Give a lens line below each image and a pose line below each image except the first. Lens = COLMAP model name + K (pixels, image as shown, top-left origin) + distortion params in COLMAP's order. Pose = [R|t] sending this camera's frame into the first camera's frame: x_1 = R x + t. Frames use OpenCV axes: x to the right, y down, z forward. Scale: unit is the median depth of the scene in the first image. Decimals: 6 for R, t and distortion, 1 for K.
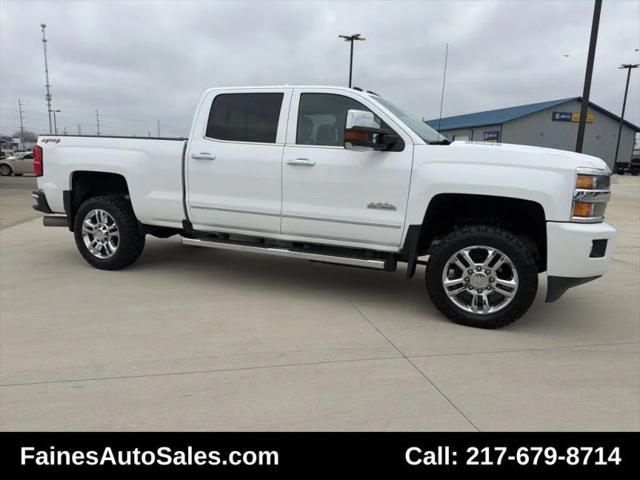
lens RADIAL K [[446.7, 0, 316.3], [0, 446.7, 244.6], [0, 0, 1]] dist [0.035455, -0.040980]
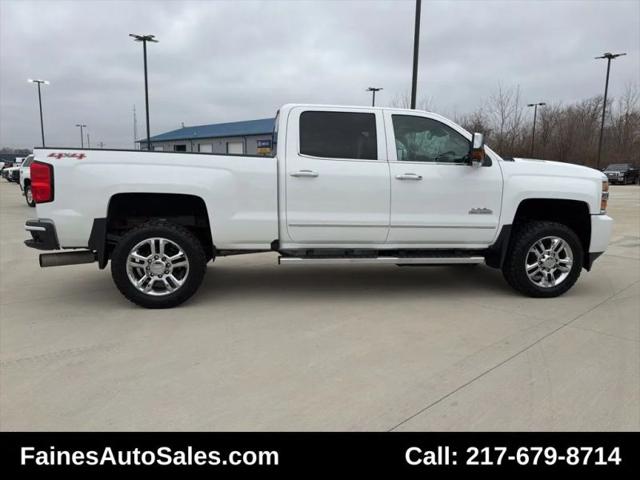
lens RADIAL K [[446.7, 0, 316.3], [0, 446.7, 244.6], [0, 0, 1]] dist [0.035455, -0.040980]
pose [[0.863148, -0.098680, 0.495214, -0.741357], [0.104731, 0.994378, 0.015603, -0.054648], [-0.493970, 0.038397, 0.868631, 0.142999]]
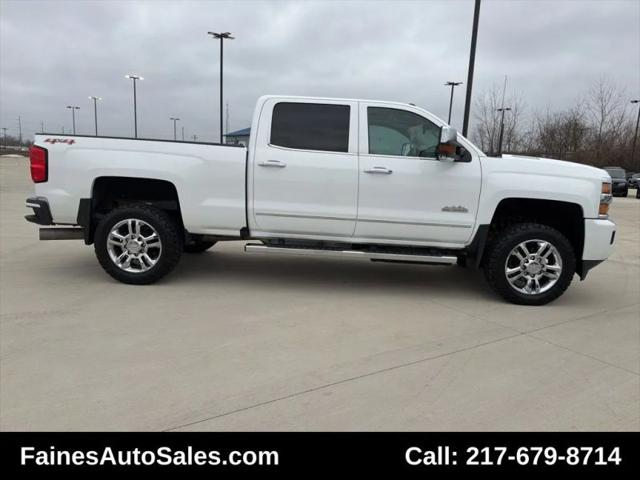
lens RADIAL K [[446.7, 0, 316.3], [0, 446.7, 244.6], [0, 0, 1]] dist [0.035455, -0.040980]
pose [[0.939758, -0.049507, 0.338237, -0.513971], [0.048295, 0.998761, 0.012003, -0.022630], [-0.338413, 0.005055, 0.940984, 0.023374]]
